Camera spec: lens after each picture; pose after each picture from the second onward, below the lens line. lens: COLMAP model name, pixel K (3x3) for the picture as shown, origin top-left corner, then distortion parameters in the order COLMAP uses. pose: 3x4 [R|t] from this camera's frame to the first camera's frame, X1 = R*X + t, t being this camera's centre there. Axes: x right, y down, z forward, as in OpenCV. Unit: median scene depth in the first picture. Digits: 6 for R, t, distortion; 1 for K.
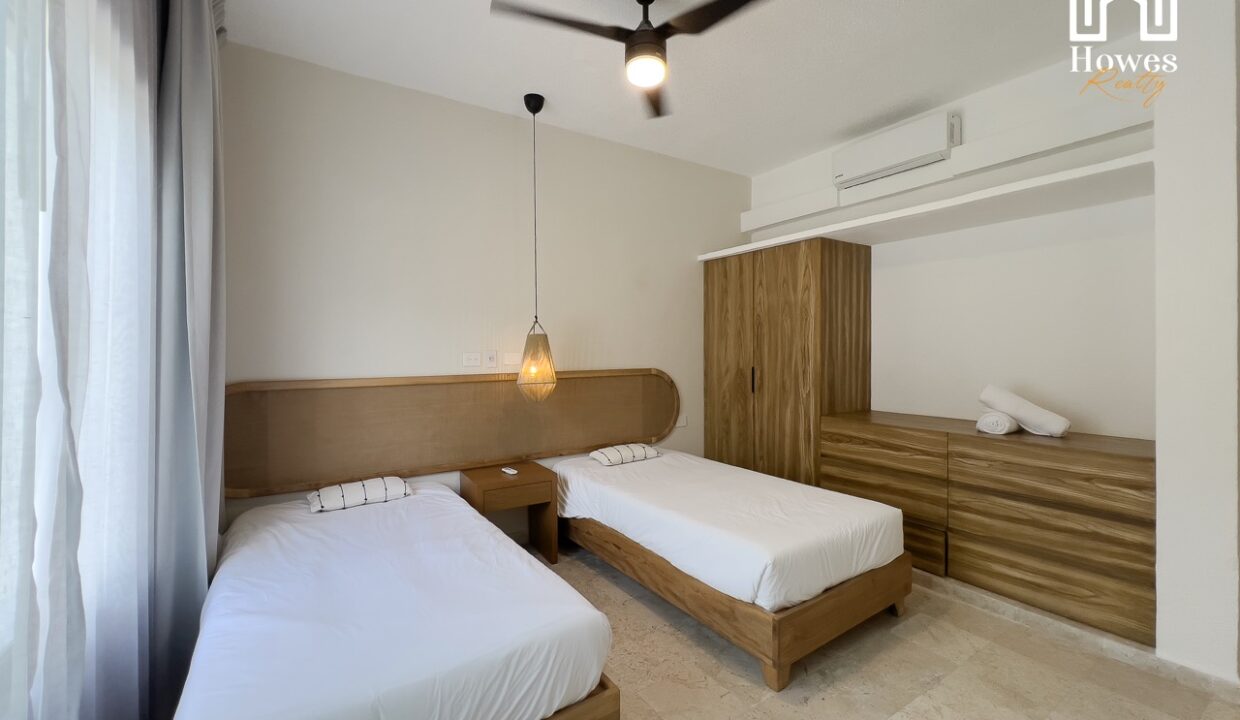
lens RADIAL K [[500.3, 0, 617.2], [0, 500.3, 352.2], [0, 0, 1]] dist [-0.001373, 0.000635]
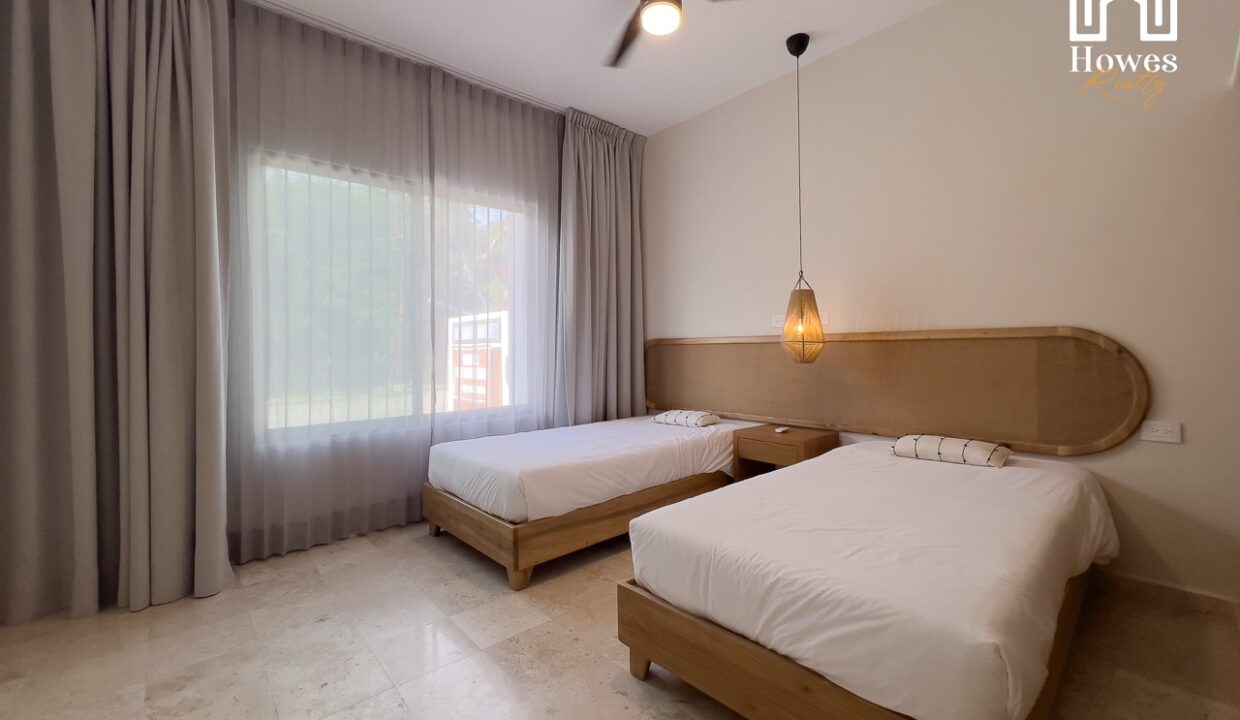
lens RADIAL K [[500.3, 0, 620.3], [0, 500.3, 351.4], [0, 0, 1]] dist [-0.001373, 0.000635]
pose [[0.158862, 0.013732, -0.987205, 0.708533], [0.005730, 0.999874, 0.014830, 0.062213], [0.987284, -0.008013, 0.158763, 0.511350]]
